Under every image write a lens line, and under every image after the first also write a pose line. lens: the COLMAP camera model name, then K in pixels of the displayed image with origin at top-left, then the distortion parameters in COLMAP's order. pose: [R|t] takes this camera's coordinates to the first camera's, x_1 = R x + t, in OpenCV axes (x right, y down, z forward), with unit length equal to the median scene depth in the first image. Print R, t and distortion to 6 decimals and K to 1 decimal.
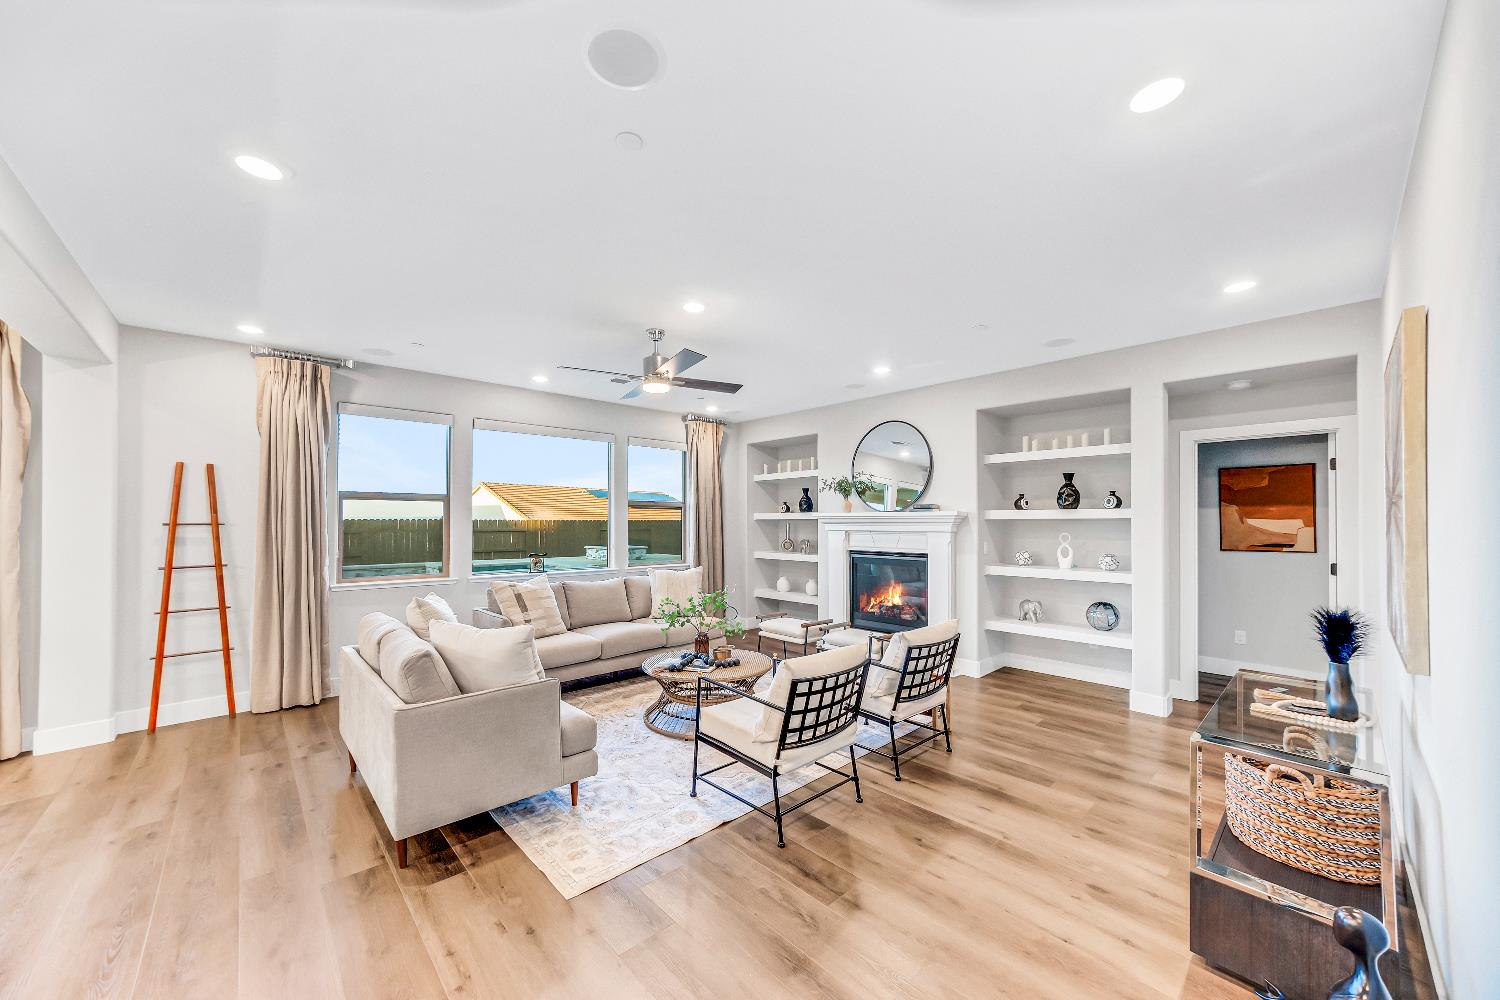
lens RADIAL K [[560.6, 0, 720.1], [0, 560.6, 516.0], [0, 0, 1]] dist [-0.009760, 0.004272]
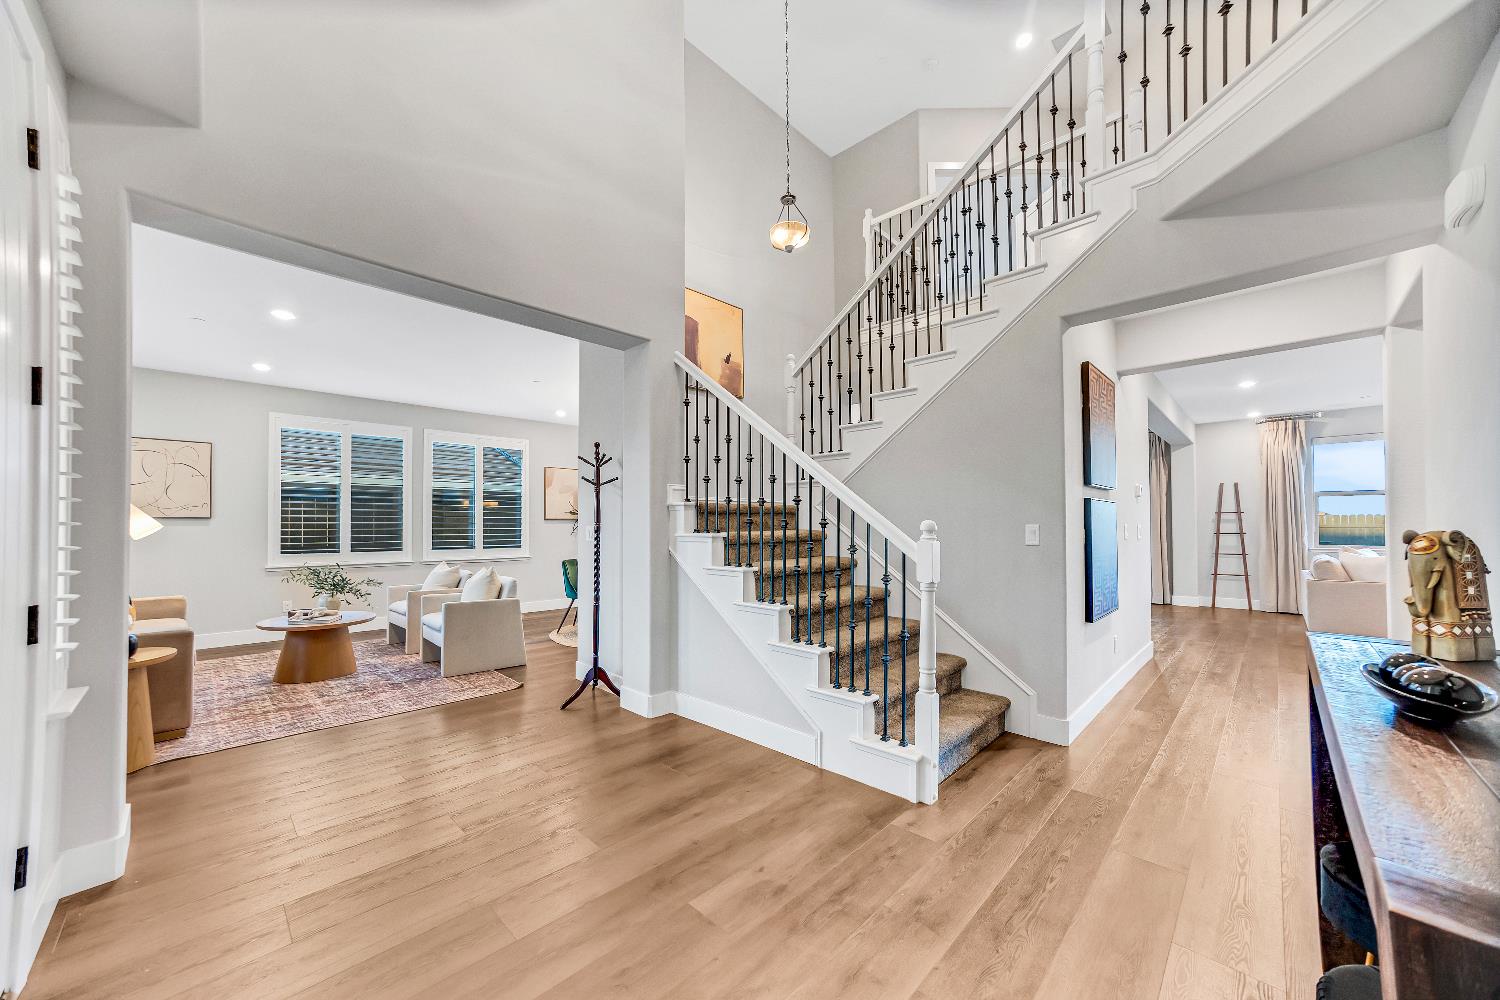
lens RADIAL K [[560.6, 0, 737.2], [0, 560.6, 504.0], [0, 0, 1]] dist [-0.009760, 0.004272]
pose [[0.100937, -0.025288, -0.994571, 0.698679], [0.004922, 0.999677, -0.024919, 0.020137], [0.994881, -0.002380, 0.101029, -0.768153]]
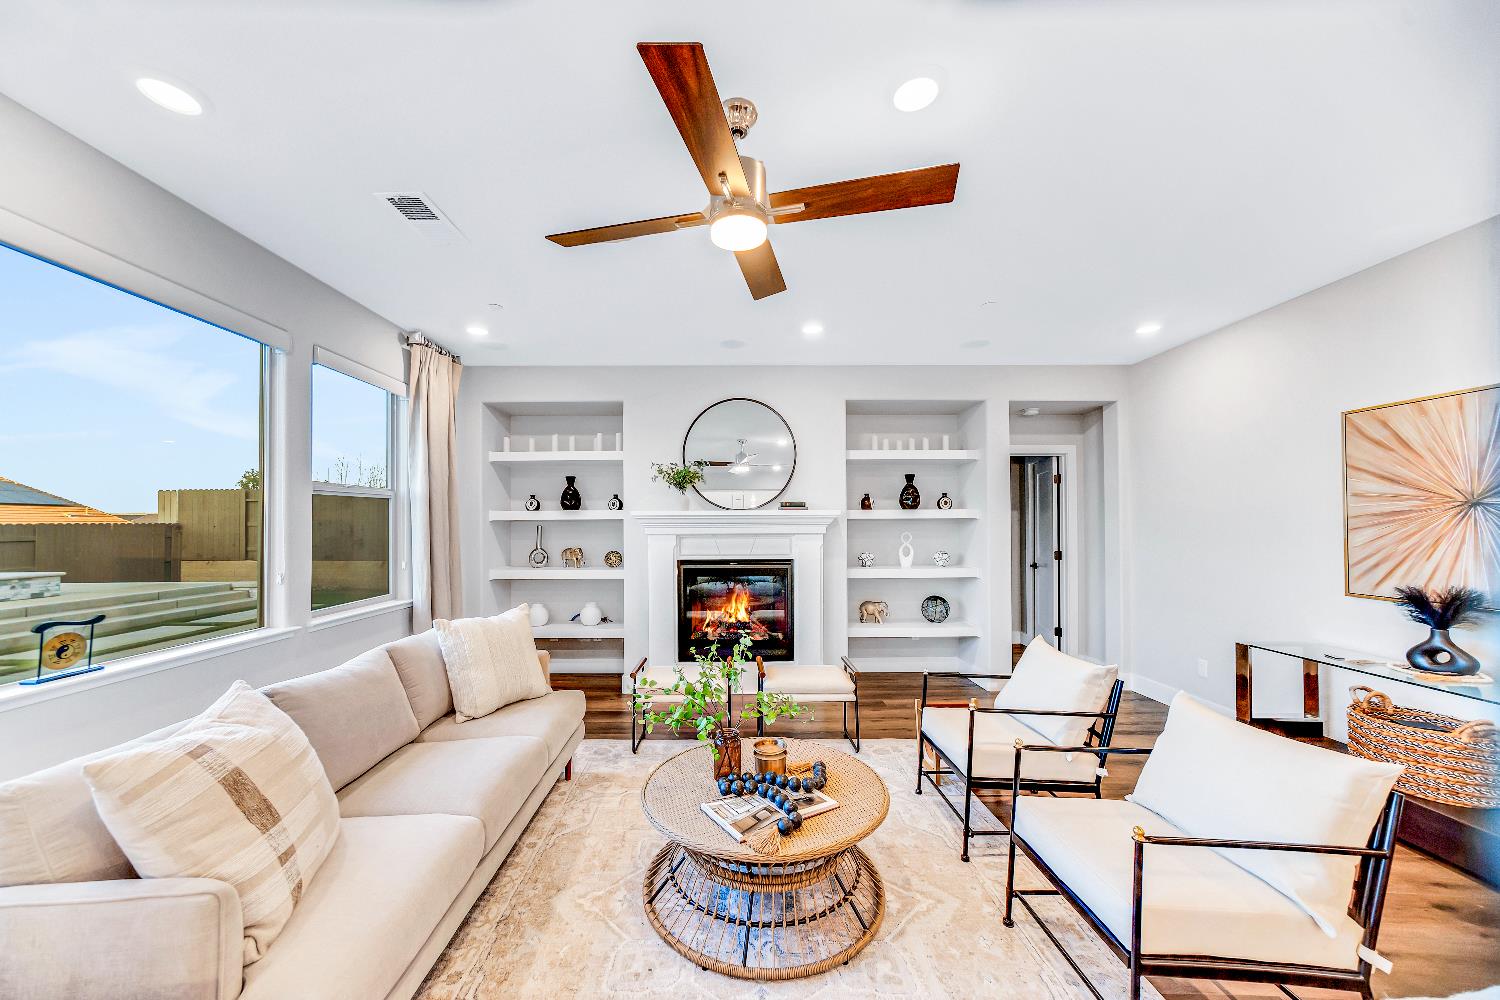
lens RADIAL K [[560.6, 0, 711.7], [0, 560.6, 517.4], [0, 0, 1]] dist [-0.009760, 0.004272]
pose [[0.664284, 0.000019, 0.747480, -0.391421], [-0.002866, 0.999993, 0.002521, 0.000843], [-0.747475, -0.003818, 0.664279, 0.579406]]
